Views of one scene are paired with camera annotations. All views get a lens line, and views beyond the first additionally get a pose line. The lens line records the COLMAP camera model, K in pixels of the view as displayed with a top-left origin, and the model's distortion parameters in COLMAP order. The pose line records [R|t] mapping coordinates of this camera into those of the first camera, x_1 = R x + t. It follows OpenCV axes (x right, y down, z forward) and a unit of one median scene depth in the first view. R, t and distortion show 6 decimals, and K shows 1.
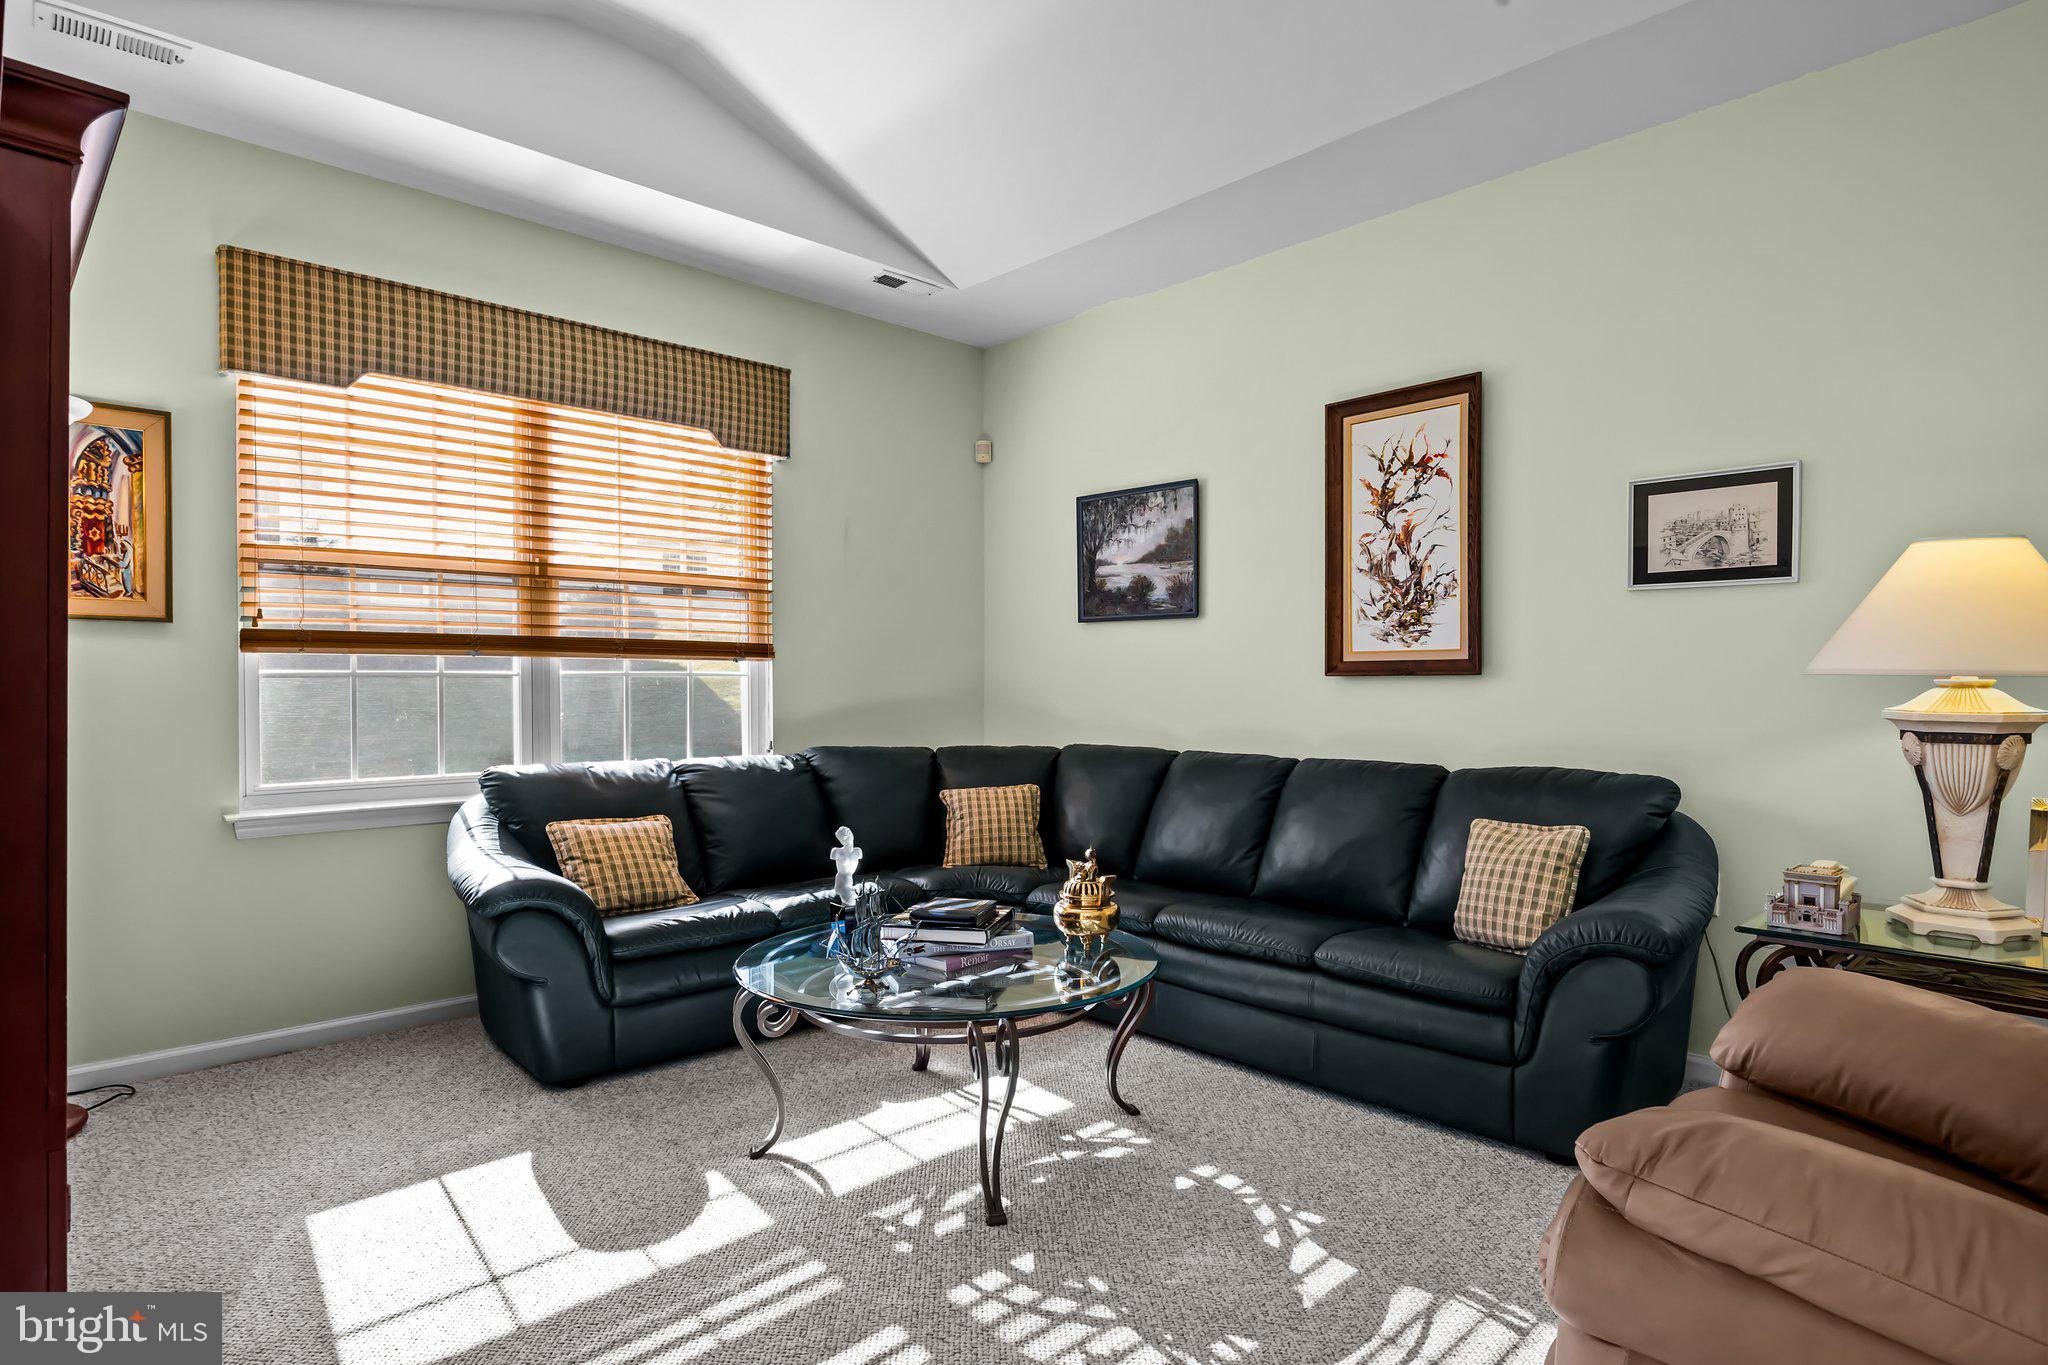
lens RADIAL K [[1074.2, 0, 1021.4], [0, 1074.2, 700.7], [0, 0, 1]] dist [-0.005786, -0.000532]
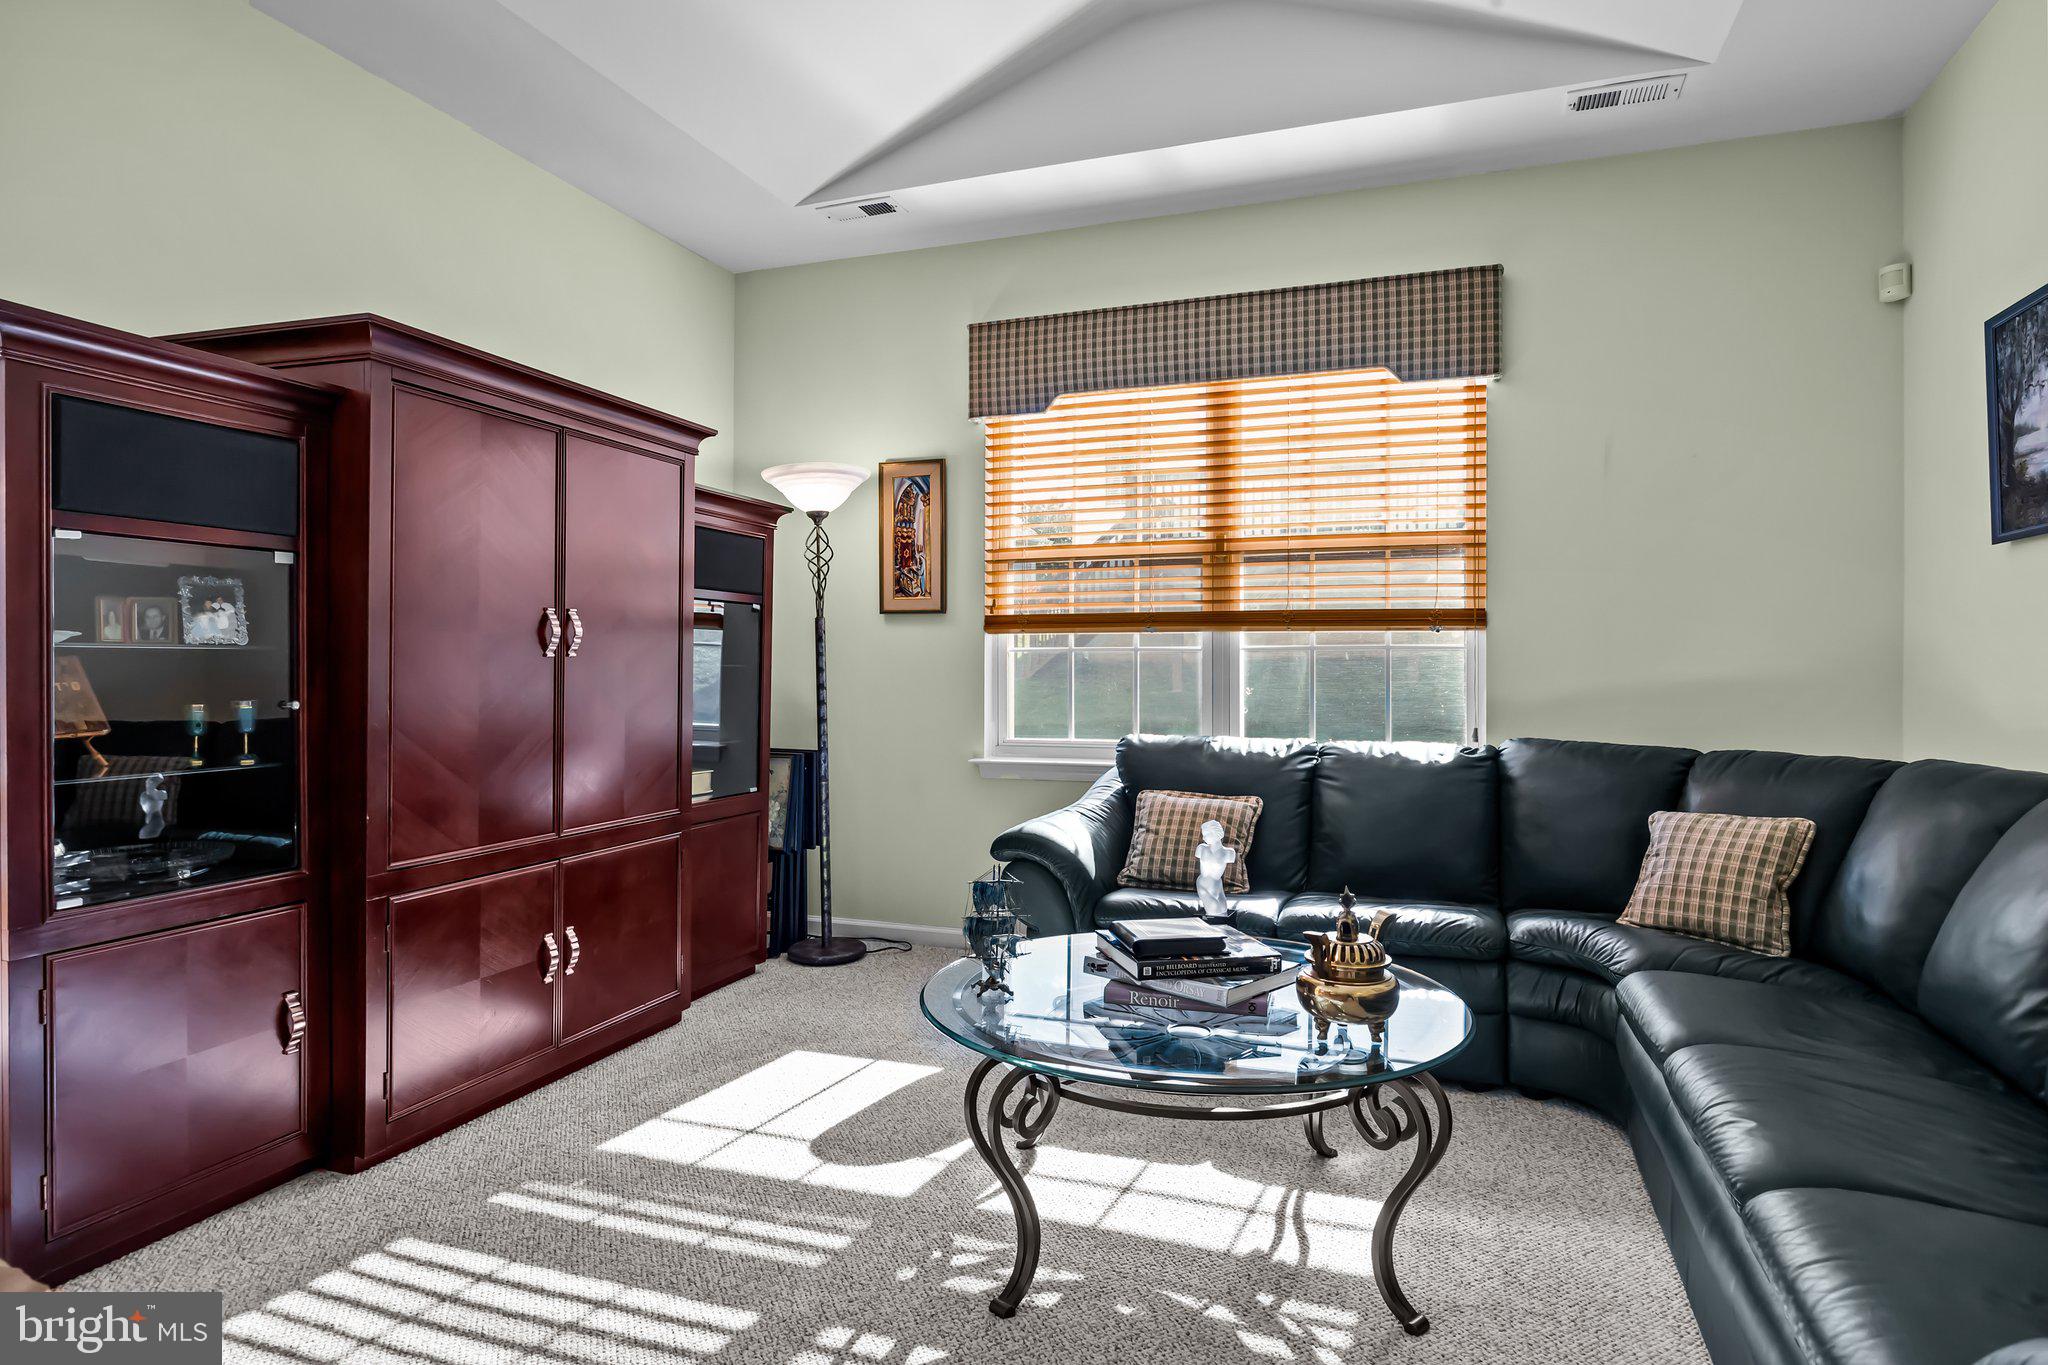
lens RADIAL K [[1117.8, 0, 1027.4], [0, 1117.8, 674.1], [0, 0, 1]] dist [-0.006934, 0.001132]
pose [[0.458572, 0.004852, -0.888644, 0.427528], [-0.016872, 0.999852, -0.003248, 0.006172], [0.888497, 0.016482, 0.458586, 0.368056]]
